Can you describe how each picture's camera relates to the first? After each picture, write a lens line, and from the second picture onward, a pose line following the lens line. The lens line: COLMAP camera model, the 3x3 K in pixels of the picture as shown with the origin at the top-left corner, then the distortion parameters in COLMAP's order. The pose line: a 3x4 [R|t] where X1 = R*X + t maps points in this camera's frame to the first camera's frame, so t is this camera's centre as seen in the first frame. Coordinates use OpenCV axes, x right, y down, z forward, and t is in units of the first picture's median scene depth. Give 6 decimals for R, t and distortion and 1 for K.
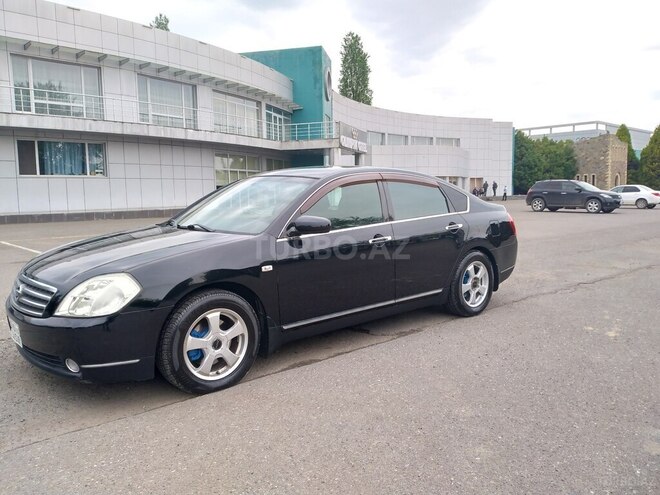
lens RADIAL K [[526.7, 0, 326.8], [0, 526.7, 247.6], [0, 0, 1]] dist [0.037797, -0.075832]
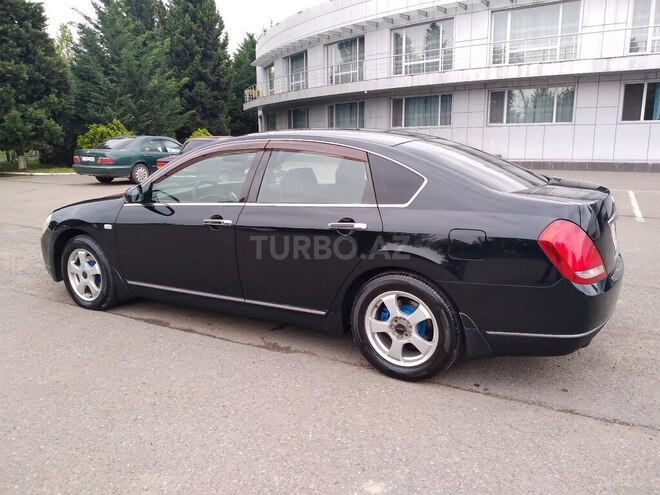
lens RADIAL K [[525.7, 0, 331.4], [0, 525.7, 248.0], [0, 0, 1]] dist [0.000817, -0.004072]
pose [[0.329848, 0.200303, -0.922540, 0.174065], [-0.097738, 0.979225, 0.177665, -0.026088], [0.938961, 0.031565, 0.342572, 0.161221]]
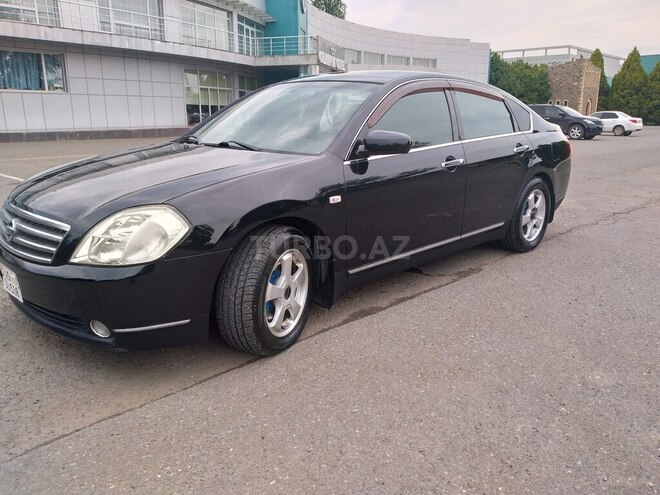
lens RADIAL K [[528.7, 0, 329.5], [0, 528.7, 249.5], [0, 0, 1]] dist [-0.007661, -0.004685]
pose [[0.997759, -0.001846, 0.066879, -0.026170], [-0.007810, 0.989571, 0.143833, 0.000277], [-0.066447, -0.144033, 0.987339, 0.032893]]
